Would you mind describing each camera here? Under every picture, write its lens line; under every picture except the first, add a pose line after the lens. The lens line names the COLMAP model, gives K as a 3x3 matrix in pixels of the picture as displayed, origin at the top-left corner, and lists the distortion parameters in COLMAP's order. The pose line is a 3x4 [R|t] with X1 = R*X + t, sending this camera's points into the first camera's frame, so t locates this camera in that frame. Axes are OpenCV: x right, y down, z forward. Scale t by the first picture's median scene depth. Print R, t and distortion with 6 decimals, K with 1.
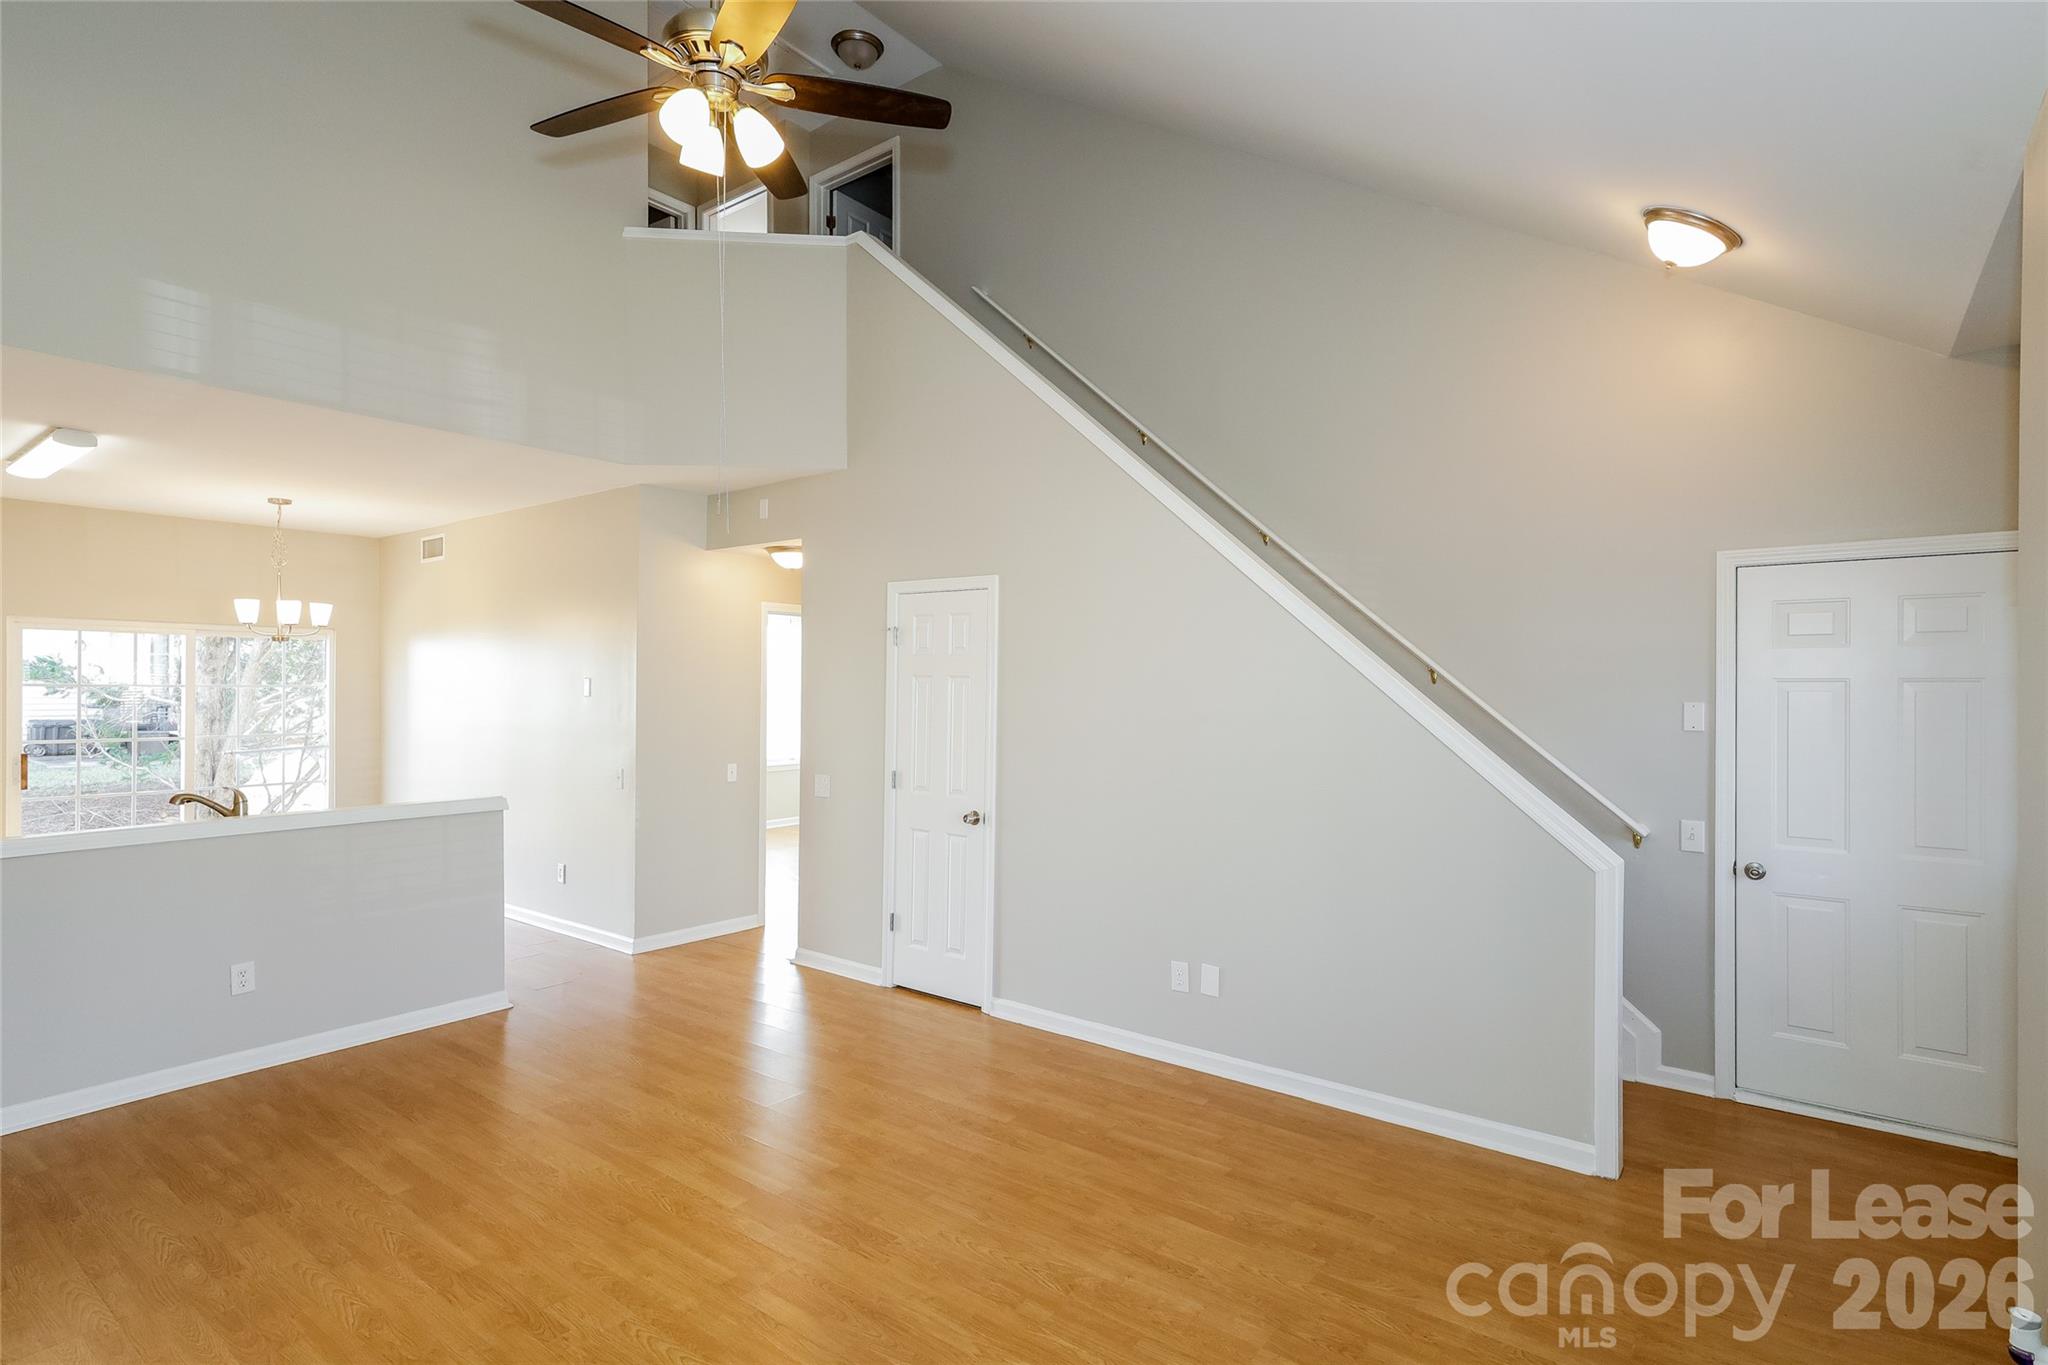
lens RADIAL K [[1022.8, 0, 1042.0], [0, 1022.8, 686.5], [0, 0, 1]] dist [0.013369, 0.000220]
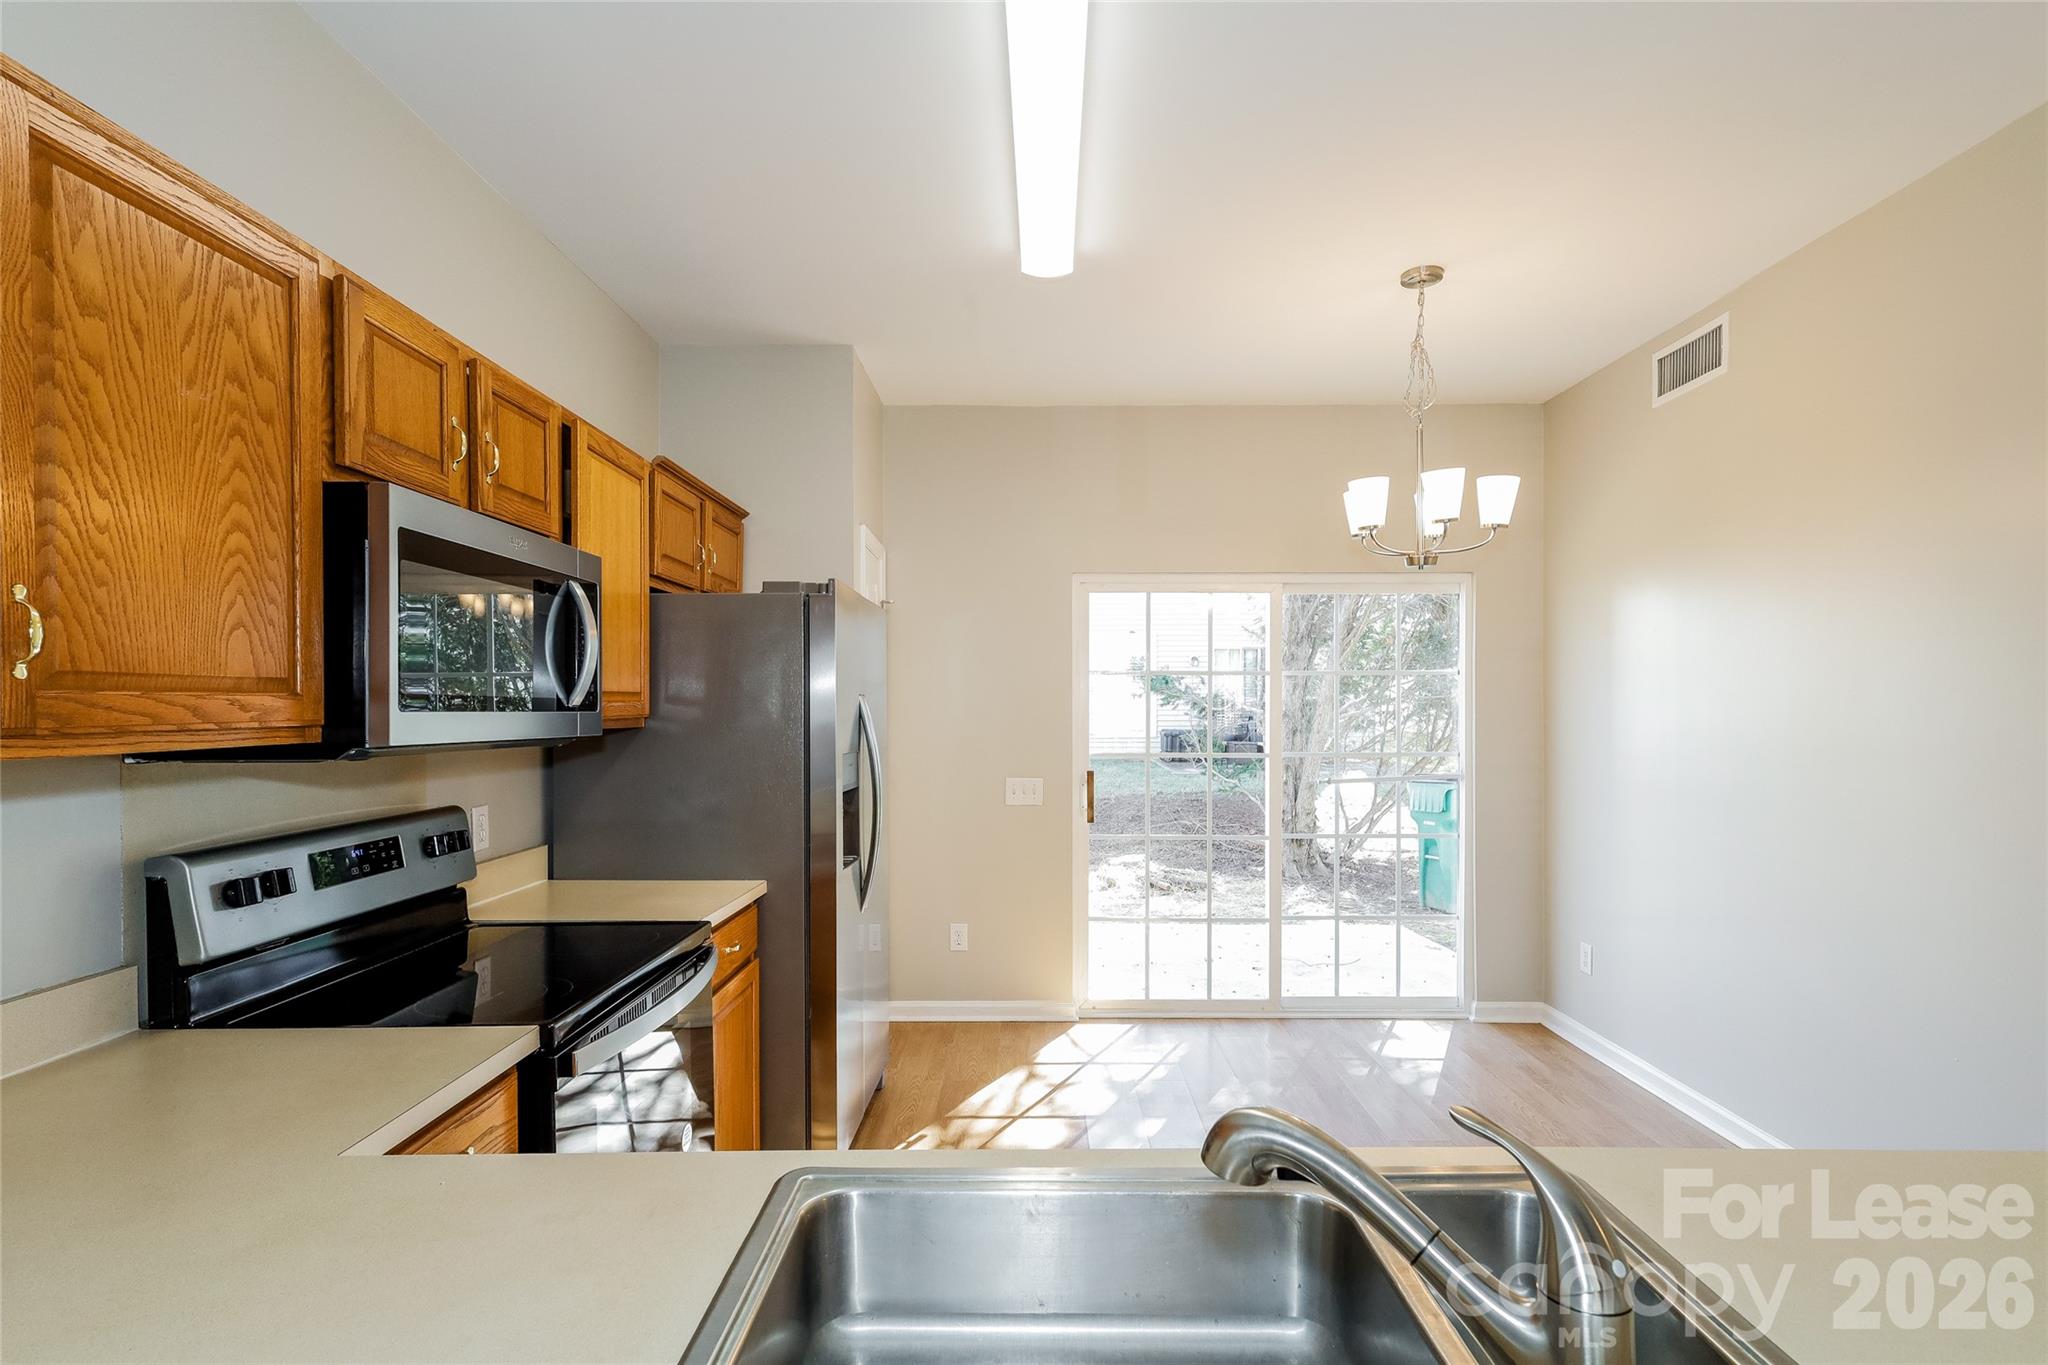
lens RADIAL K [[1013.2, 0, 1025.5], [0, 1013.2, 715.5], [0, 0, 1]] dist [0.006204, 0.000655]
pose [[0.597603, -0.000934, -0.801792, -0.517731], [0.005952, 0.999977, 0.003271, 0.027206], [0.801770, -0.006727, 0.597594, 0.623866]]
